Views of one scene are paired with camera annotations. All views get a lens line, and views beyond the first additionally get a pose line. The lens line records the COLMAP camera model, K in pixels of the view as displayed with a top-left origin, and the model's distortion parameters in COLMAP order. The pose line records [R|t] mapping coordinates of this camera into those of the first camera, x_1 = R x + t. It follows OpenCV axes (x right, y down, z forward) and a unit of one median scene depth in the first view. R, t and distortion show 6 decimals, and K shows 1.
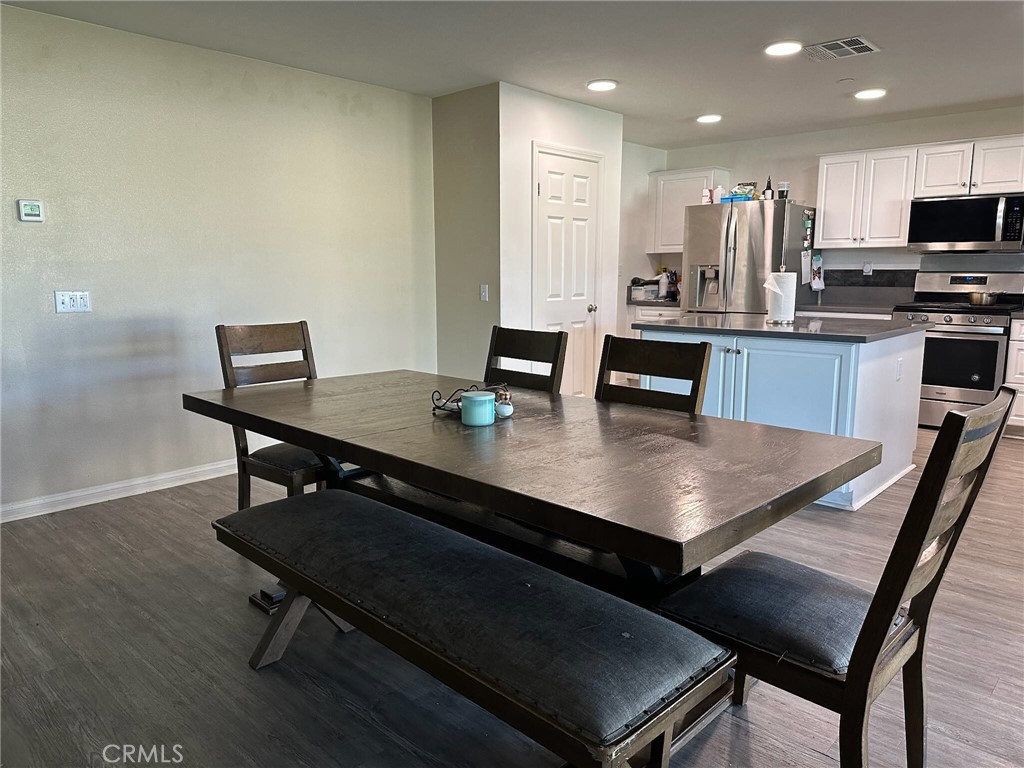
lens RADIAL K [[712.2, 0, 518.1], [0, 712.2, 386.0], [0, 0, 1]] dist [0.064001, -0.084480]
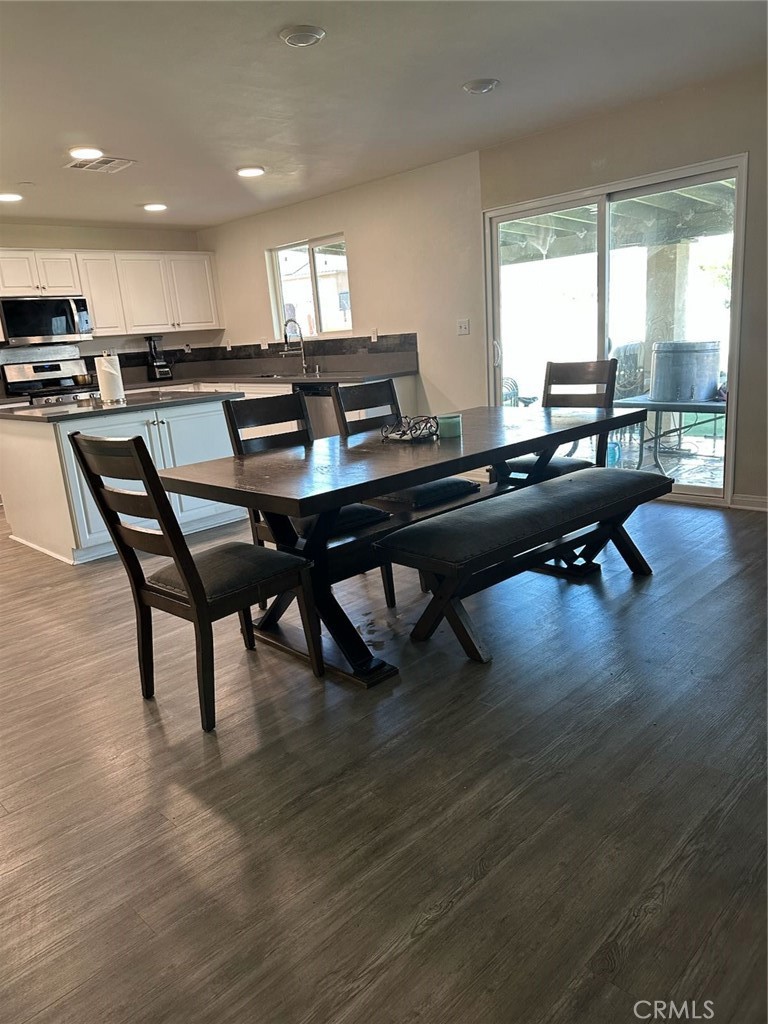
lens RADIAL K [[712.2, 0, 381.3], [0, 712.2, 512.7], [0, 0, 1]] dist [0.064001, -0.084480]
pose [[0.040382, -0.243463, 0.969069, -0.604790], [0.235147, 0.944936, 0.227601, -0.064182], [-0.971121, 0.218683, 0.095408, 0.415501]]
